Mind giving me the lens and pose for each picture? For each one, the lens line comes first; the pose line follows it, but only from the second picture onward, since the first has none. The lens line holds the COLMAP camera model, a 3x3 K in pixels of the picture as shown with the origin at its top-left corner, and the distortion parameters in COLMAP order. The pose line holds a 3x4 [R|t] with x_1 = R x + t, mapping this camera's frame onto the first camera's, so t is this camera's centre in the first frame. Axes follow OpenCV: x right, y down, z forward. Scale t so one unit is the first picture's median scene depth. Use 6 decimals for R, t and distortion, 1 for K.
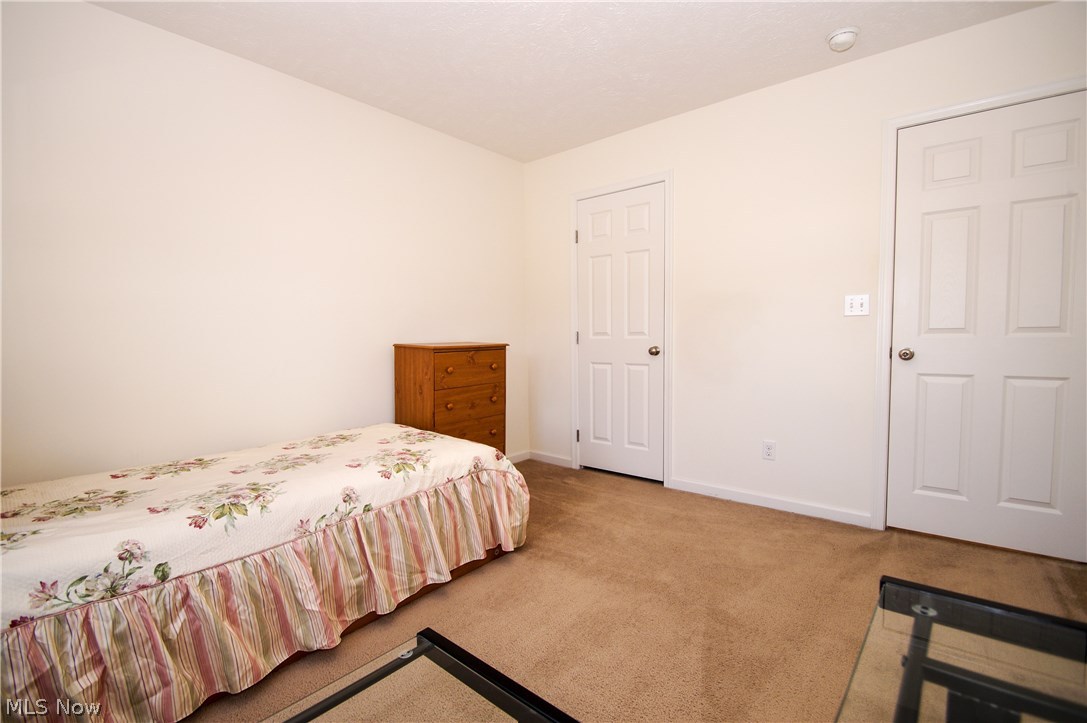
lens RADIAL K [[518.1, 0, 539.8], [0, 518.1, 363.6], [0, 0, 1]] dist [0.019682, -0.019230]
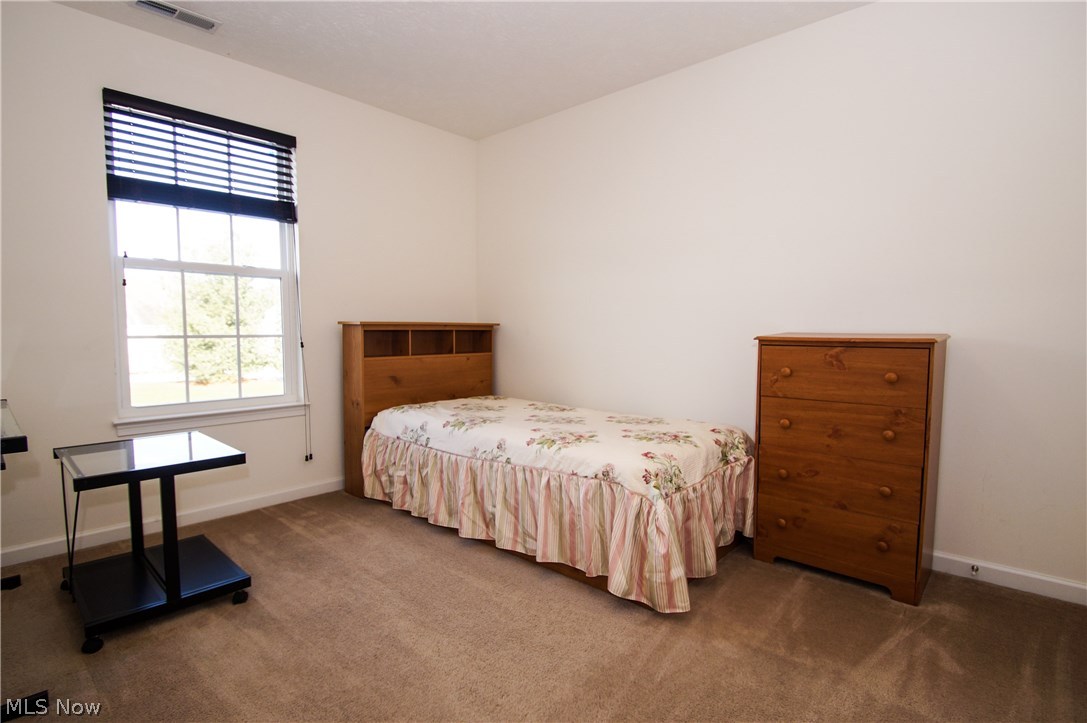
lens RADIAL K [[518.1, 0, 539.8], [0, 518.1, 363.6], [0, 0, 1]] dist [0.019682, -0.019230]
pose [[-0.057649, 0.075573, -0.995472, 0.784327], [-0.058867, 0.995138, 0.078957, -0.049545], [0.996600, 0.063152, -0.052920, 0.999066]]
